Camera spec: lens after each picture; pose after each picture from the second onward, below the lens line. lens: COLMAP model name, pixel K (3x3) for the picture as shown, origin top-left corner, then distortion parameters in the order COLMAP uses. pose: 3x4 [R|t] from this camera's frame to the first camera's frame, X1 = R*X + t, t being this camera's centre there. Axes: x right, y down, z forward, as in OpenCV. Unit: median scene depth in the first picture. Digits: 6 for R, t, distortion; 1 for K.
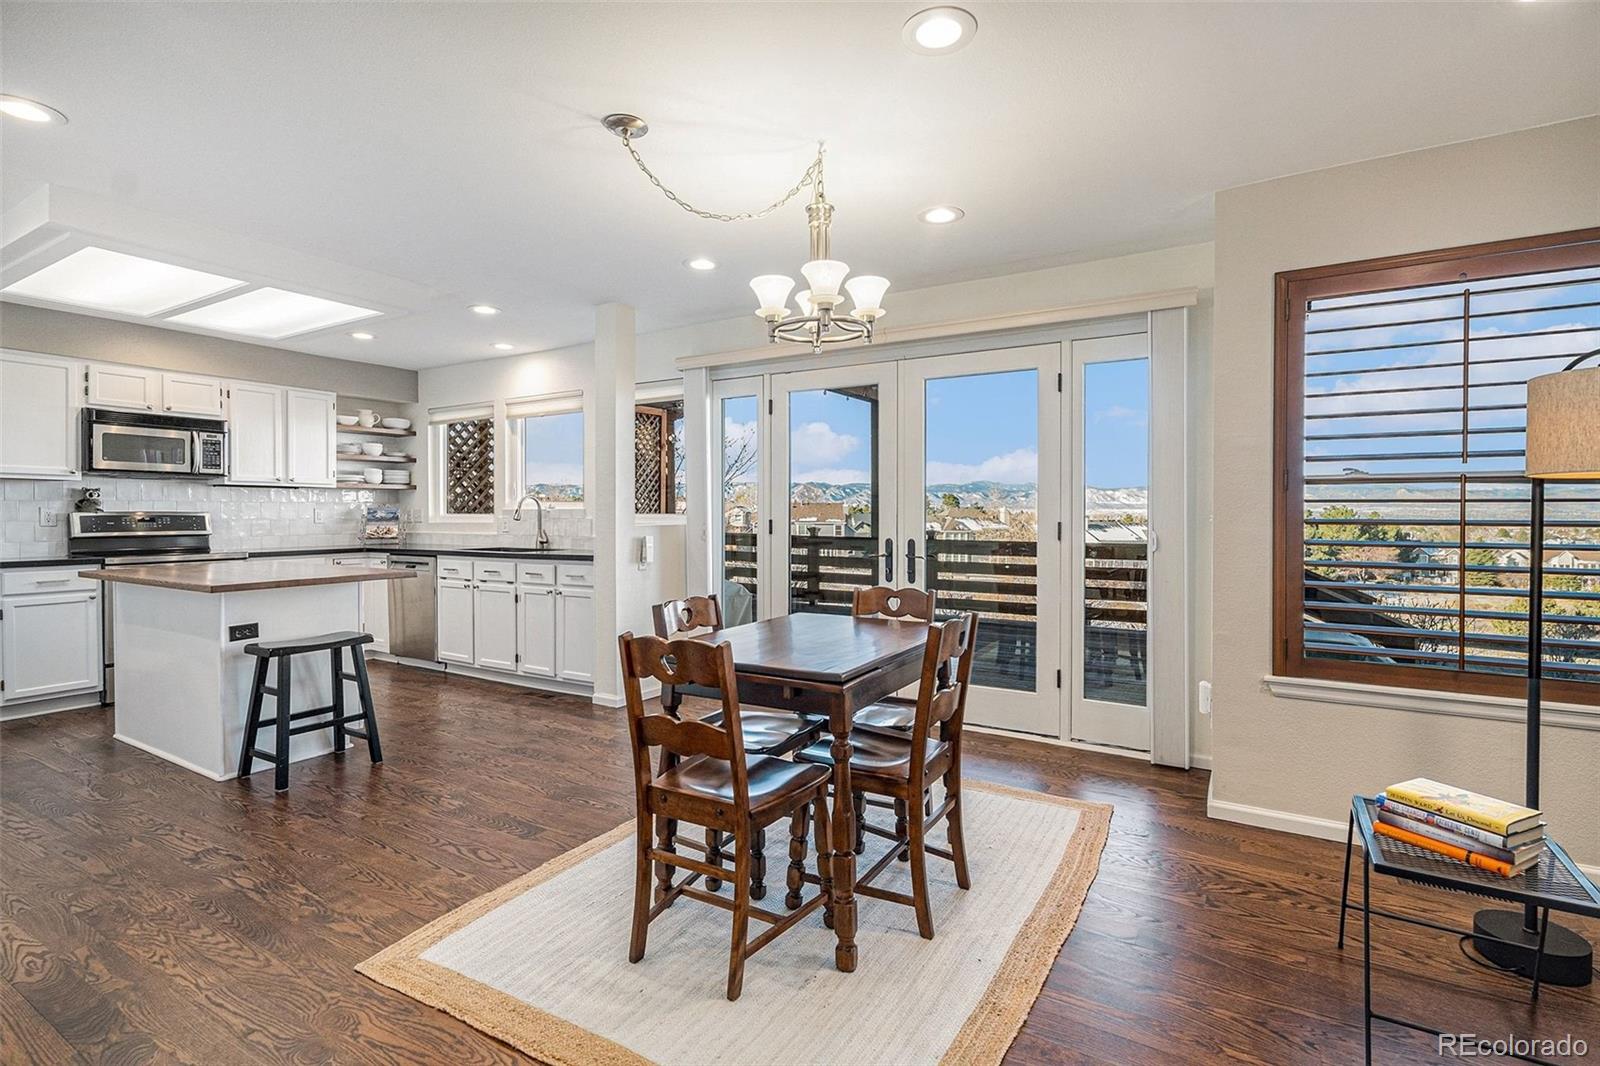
lens RADIAL K [[753.5, 0, 797.9], [0, 753.5, 517.4], [0, 0, 1]] dist [0.015339, -0.001227]
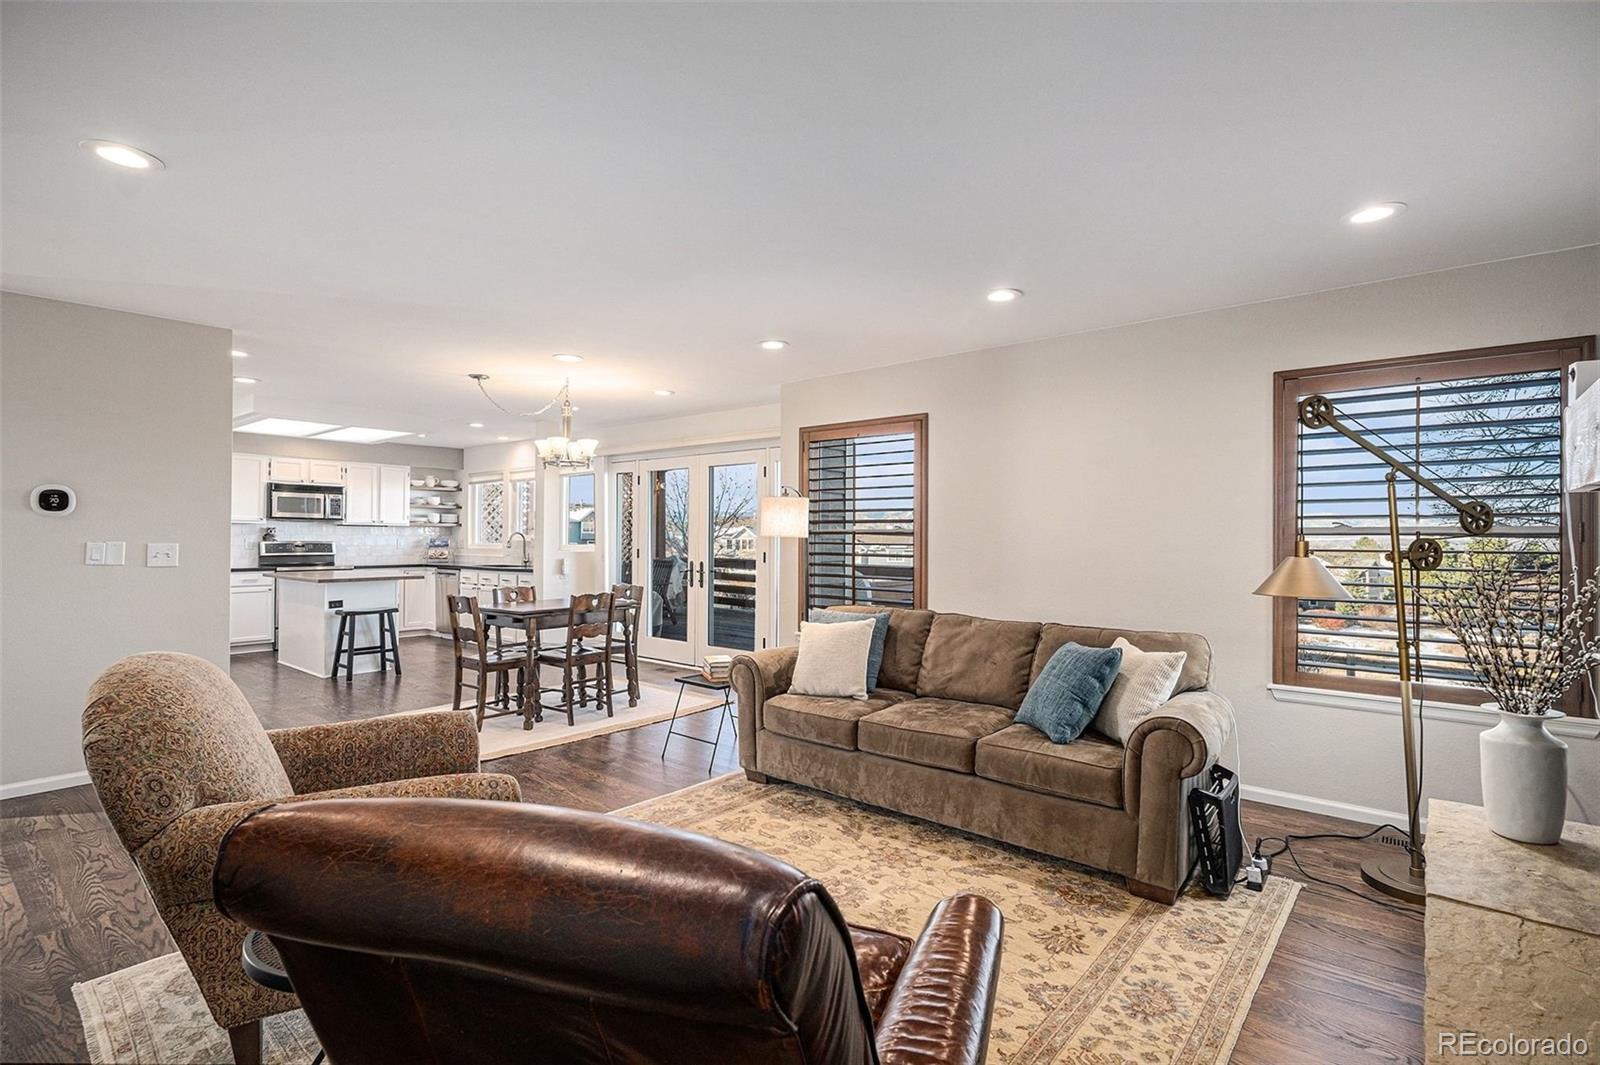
lens RADIAL K [[753.5, 0, 801.1], [0, 753.5, 527.0], [0, 0, 1]] dist [0.015339, -0.001227]
pose [[0.989373, 0.003598, -0.145358, 0.524147], [-0.006813, 0.999743, -0.021627, -0.010734], [0.145243, 0.022387, 0.989143, -0.540117]]
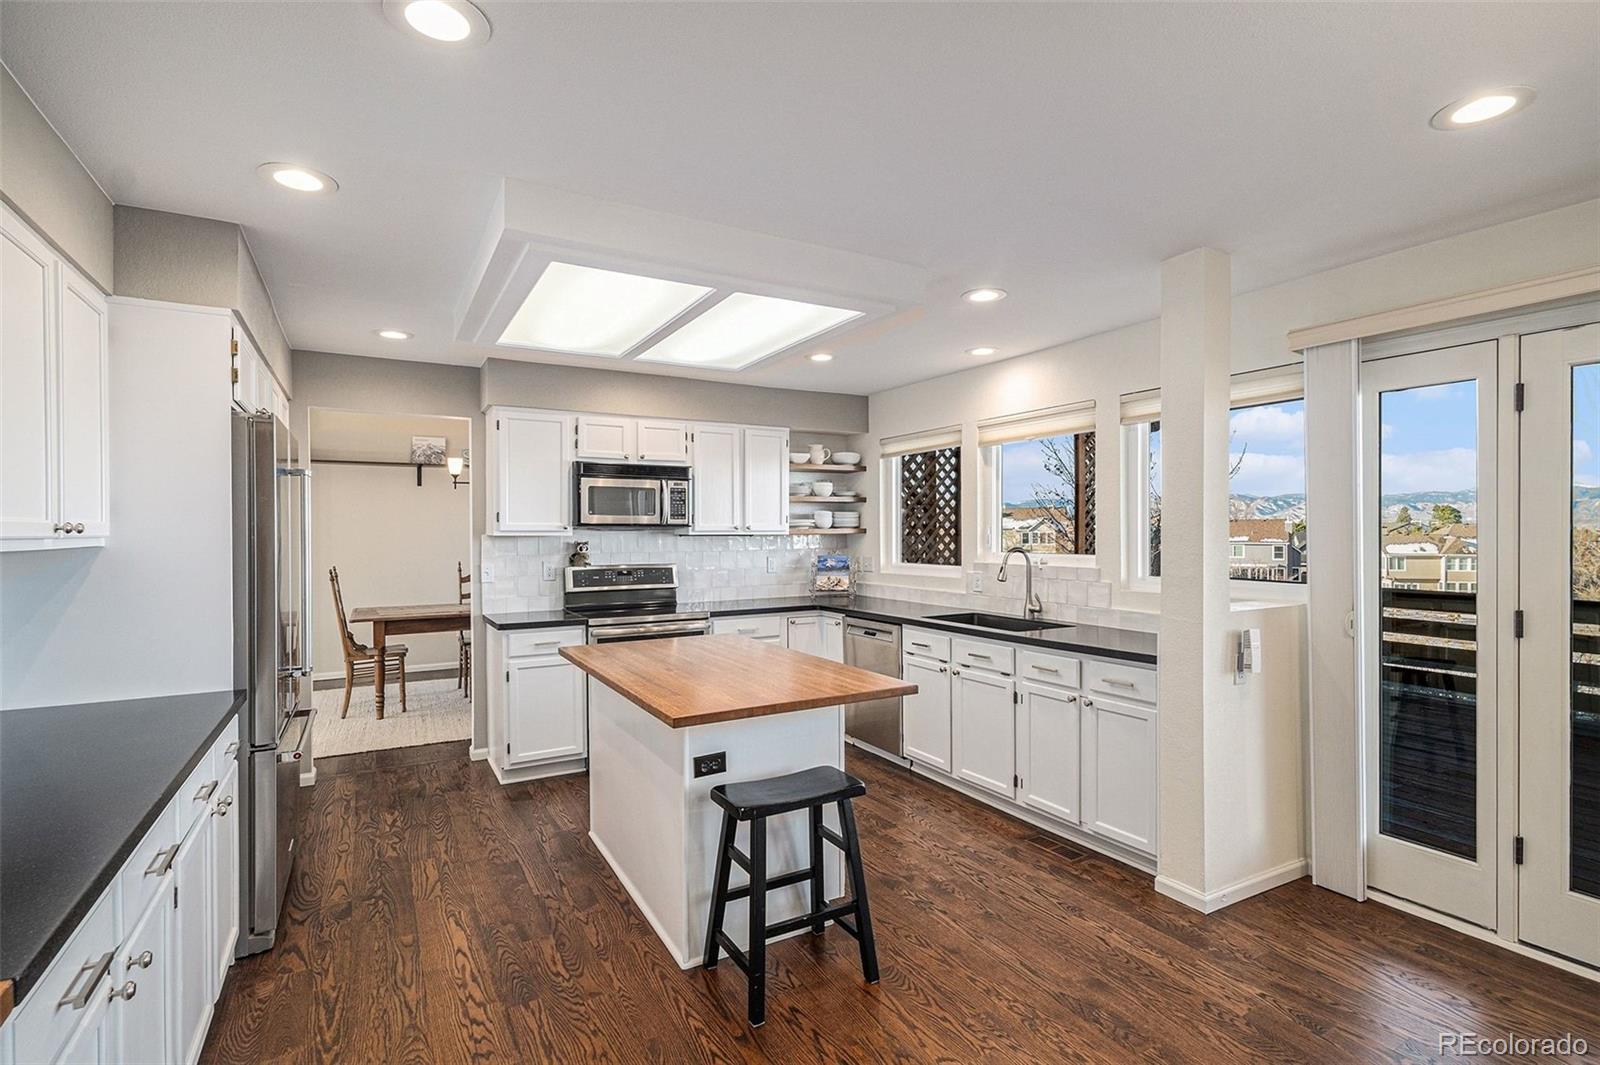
lens RADIAL K [[753.5, 0, 806.0], [0, 753.5, 525.4], [0, 0, 1]] dist [0.015339, -0.001227]
pose [[0.881086, -0.006337, -0.472913, -0.213260], [0.000554, 0.999923, -0.012366, -0.048186], [0.472955, 0.010633, 0.881022, 0.282800]]
